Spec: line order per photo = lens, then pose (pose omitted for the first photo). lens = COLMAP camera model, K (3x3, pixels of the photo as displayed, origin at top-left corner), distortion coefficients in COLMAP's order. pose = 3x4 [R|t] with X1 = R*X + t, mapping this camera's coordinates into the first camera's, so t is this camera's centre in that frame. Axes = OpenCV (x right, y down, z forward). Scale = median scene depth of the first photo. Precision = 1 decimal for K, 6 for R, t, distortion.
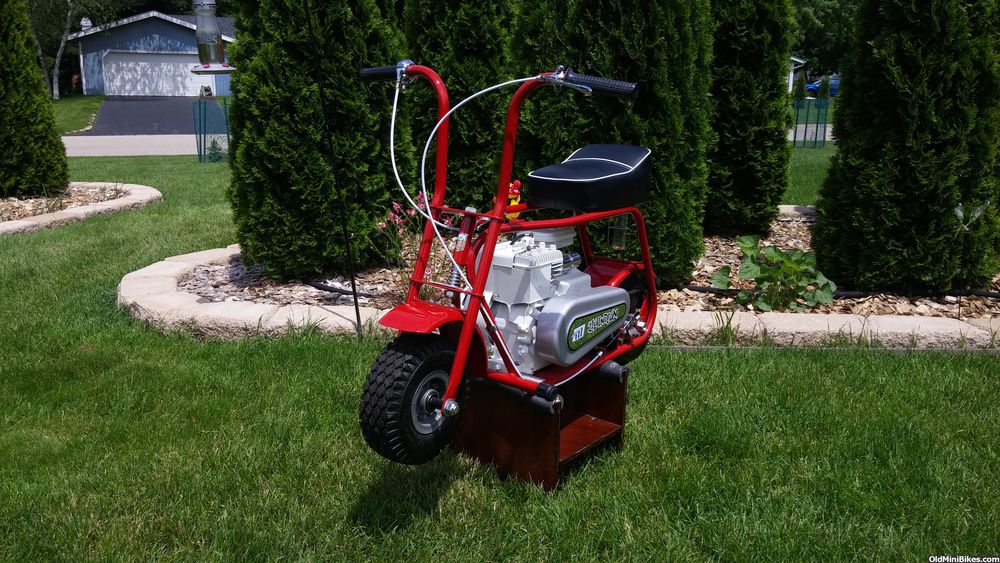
lens RADIAL K [[838.5, 0, 498.3], [0, 838.5, 285.4], [0, 0, 1]] dist [0.066531, -0.067904]
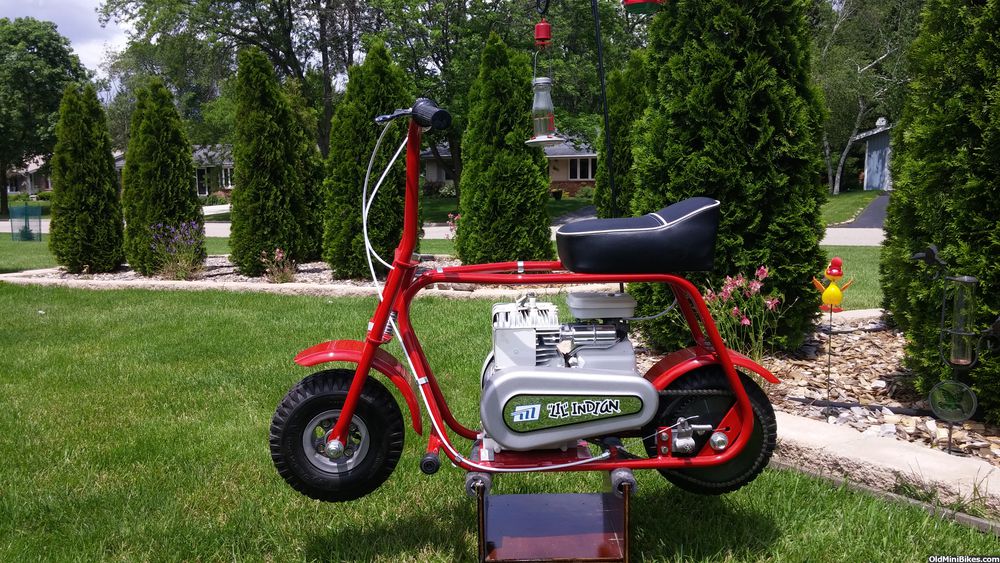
lens RADIAL K [[834.7, 0, 497.3], [0, 834.7, 279.7], [0, 0, 1]] dist [0.068105, -0.071619]
pose [[0.640358, 0.072272, -0.764669, 0.389678], [-0.160800, 0.986116, -0.041456, -0.019174], [0.751056, 0.149505, 0.643089, 0.236356]]
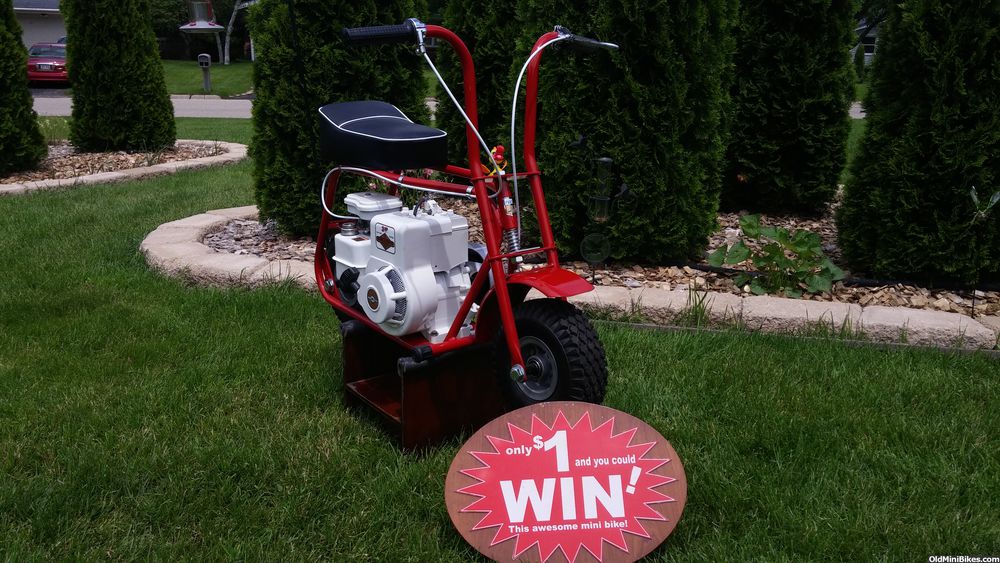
lens RADIAL K [[834.7, 0, 497.3], [0, 834.7, 279.7], [0, 0, 1]] dist [0.068105, -0.071619]
pose [[0.984102, 0.058857, -0.167569, 0.175018], [-0.054313, 0.998025, 0.031575, 0.000656], [0.169096, -0.021972, 0.985355, 0.030528]]
